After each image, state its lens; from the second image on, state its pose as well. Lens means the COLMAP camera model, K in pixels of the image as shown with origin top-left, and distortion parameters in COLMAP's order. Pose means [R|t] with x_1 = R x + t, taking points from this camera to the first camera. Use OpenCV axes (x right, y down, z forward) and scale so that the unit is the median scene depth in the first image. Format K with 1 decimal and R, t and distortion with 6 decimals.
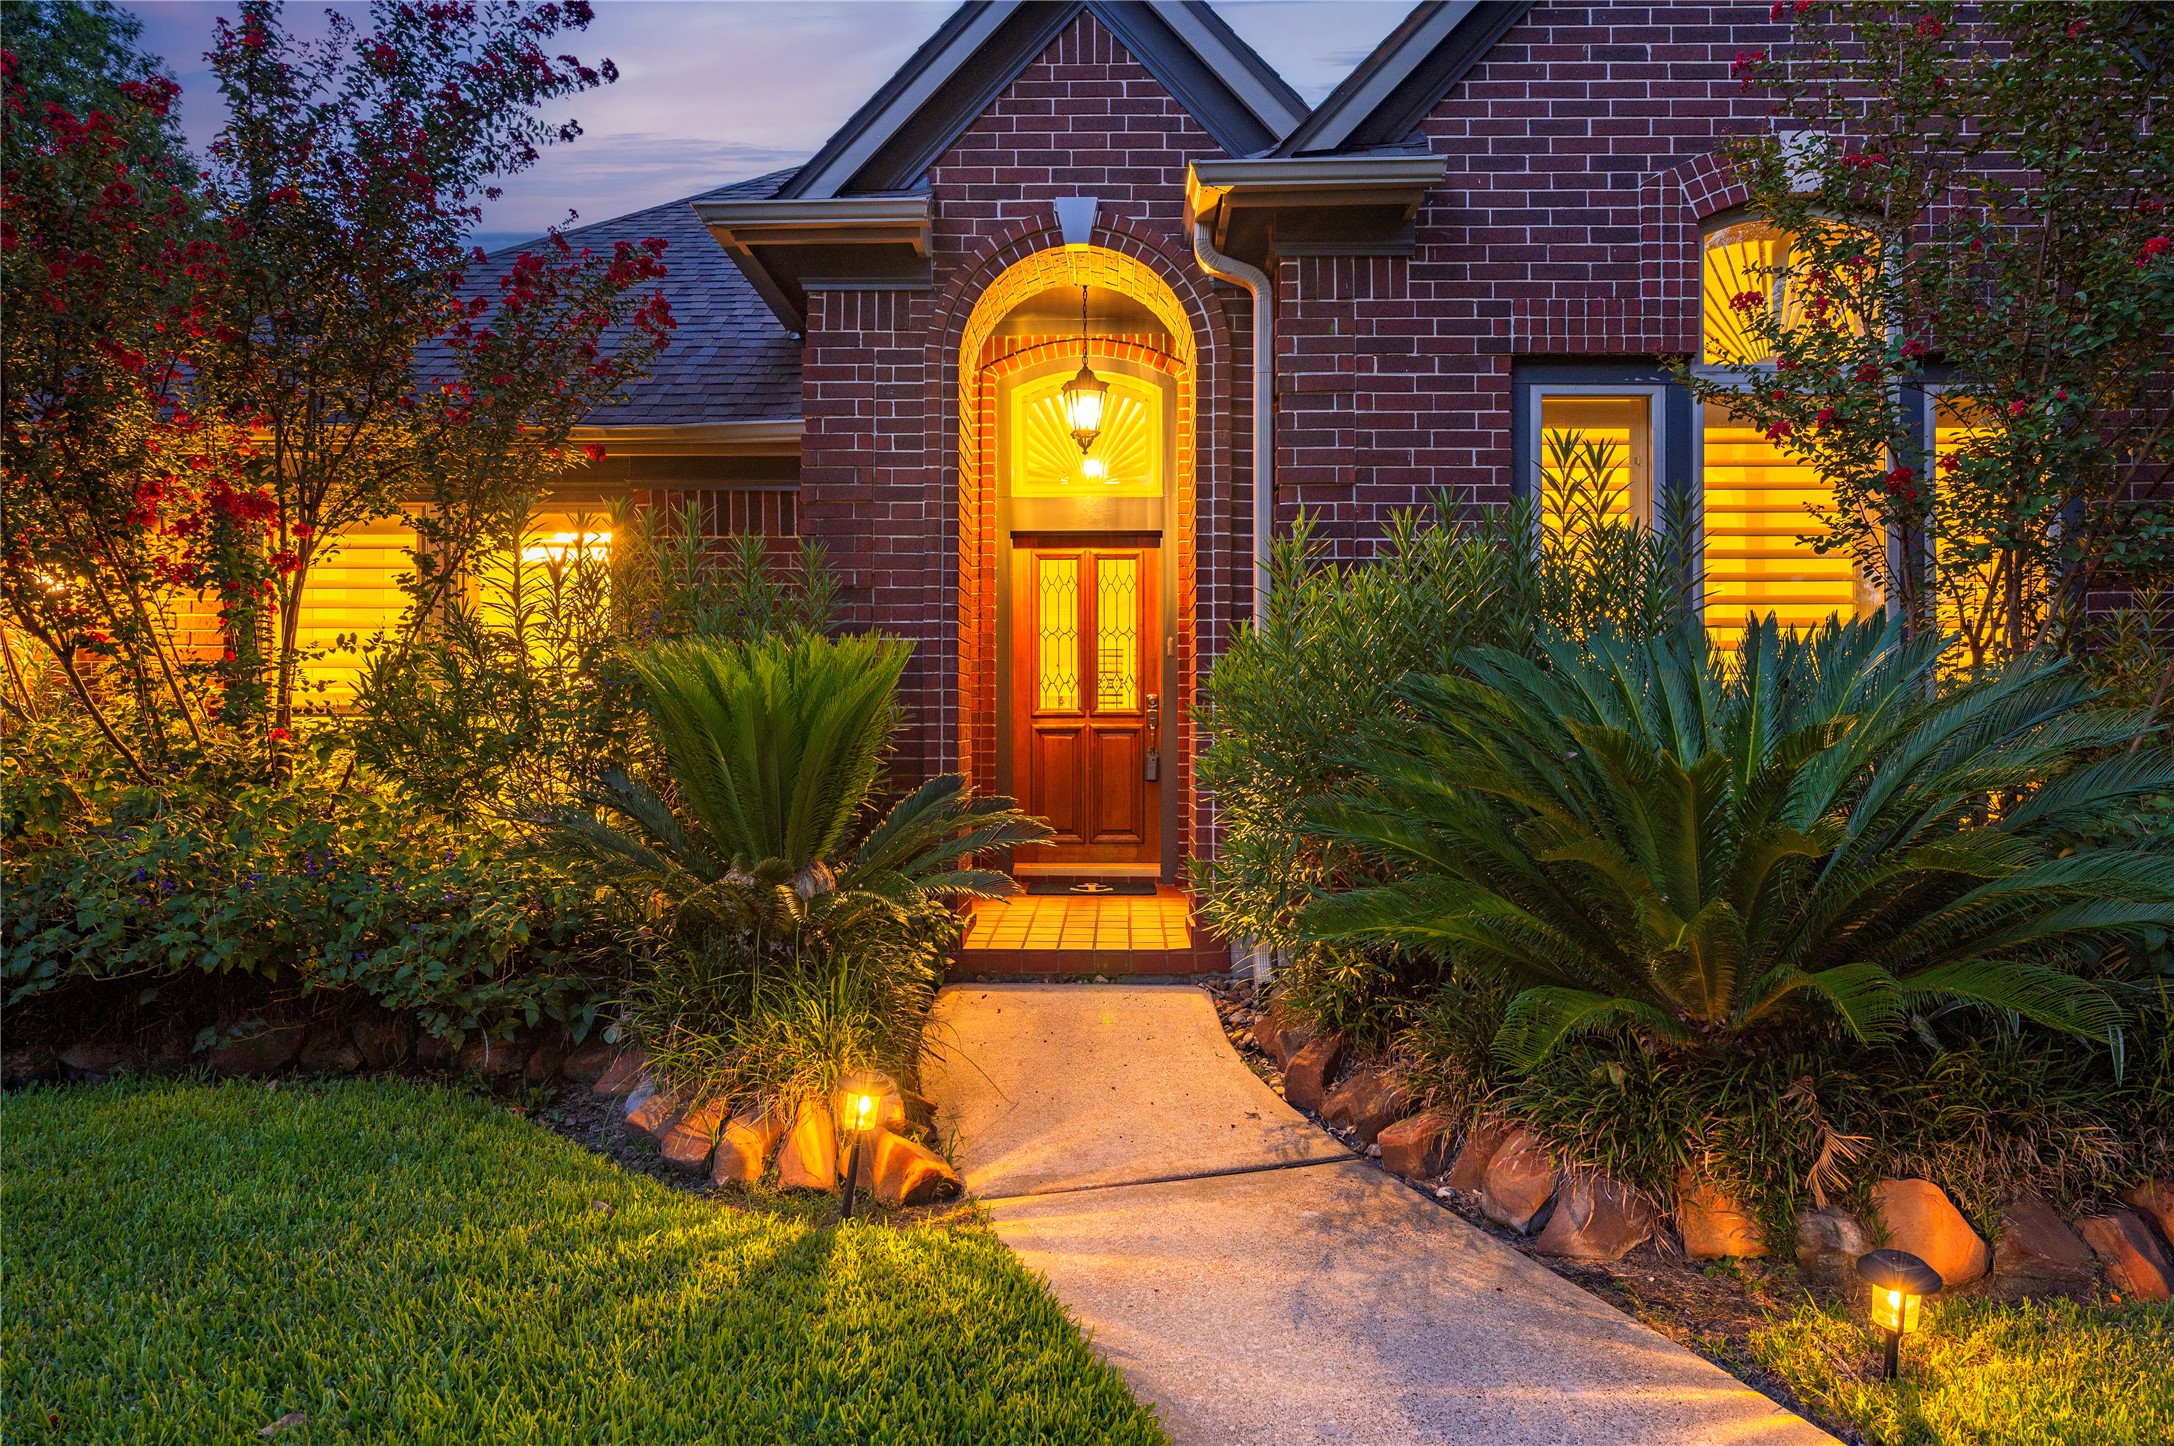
lens RADIAL K [[1380.6, 0, 1087.0], [0, 1380.6, 723.0], [0, 0, 1]] dist [-0.002604, -0.003054]
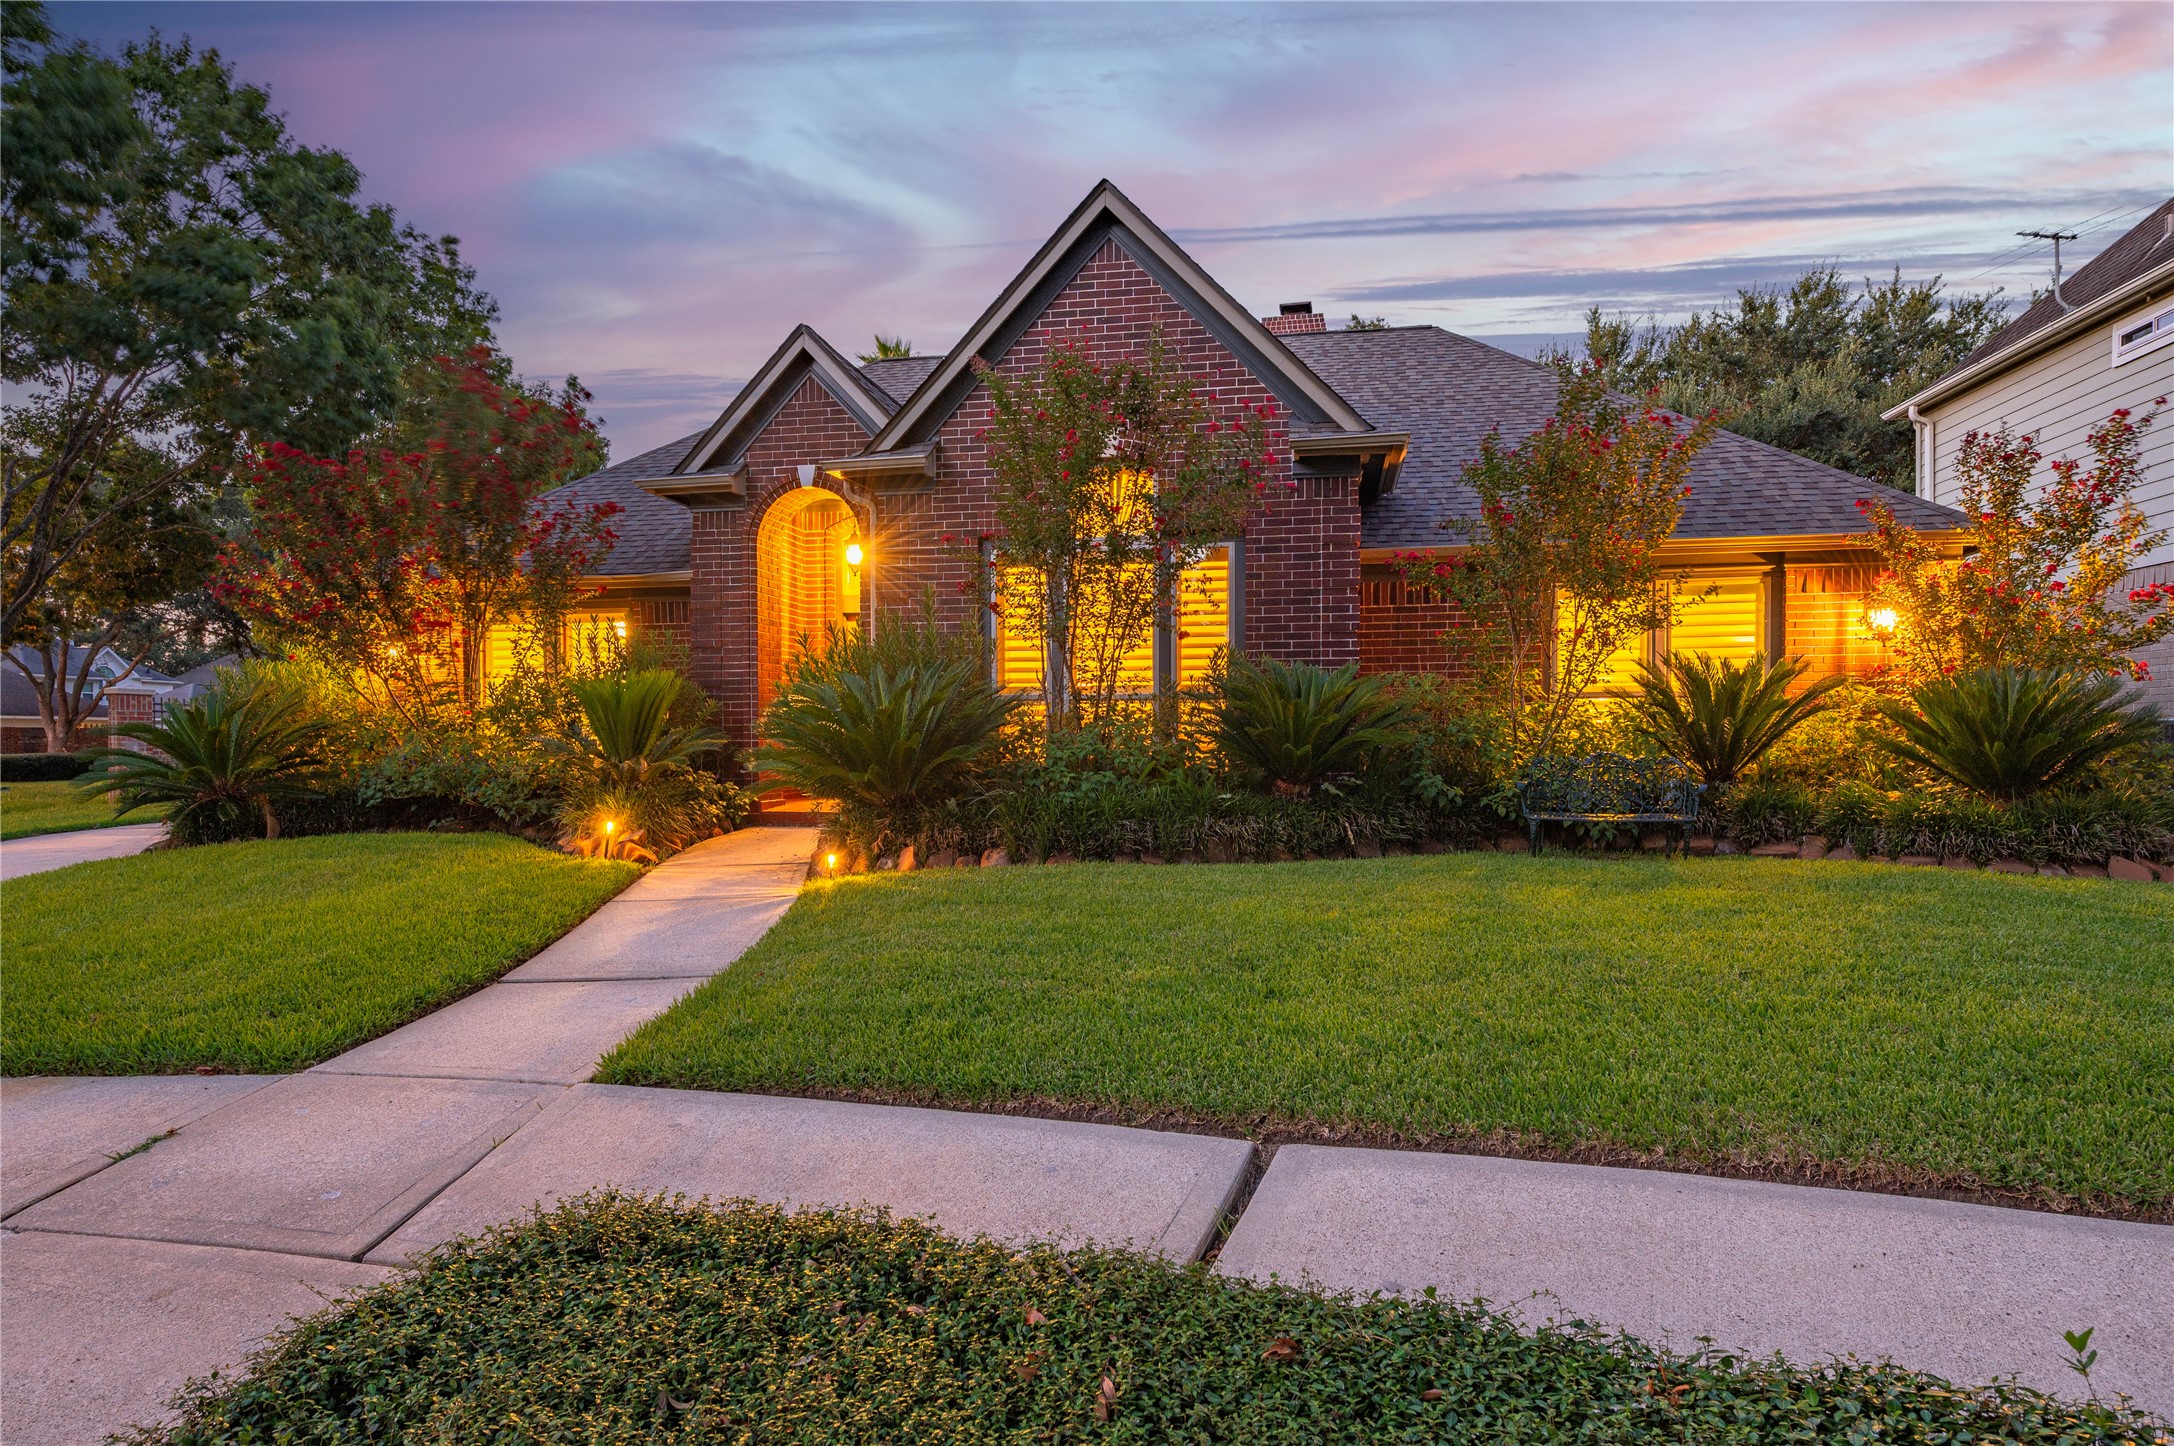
lens RADIAL K [[1195.6, 0, 1074.8], [0, 1195.6, 782.9], [0, 0, 1]] dist [-0.001516, -0.000083]
pose [[0.985470, 0.004165, -0.169798, 0.725472], [0.001972, 0.999351, 0.035961, 0.050644], [0.169837, -0.035773, 0.984823, -0.790591]]
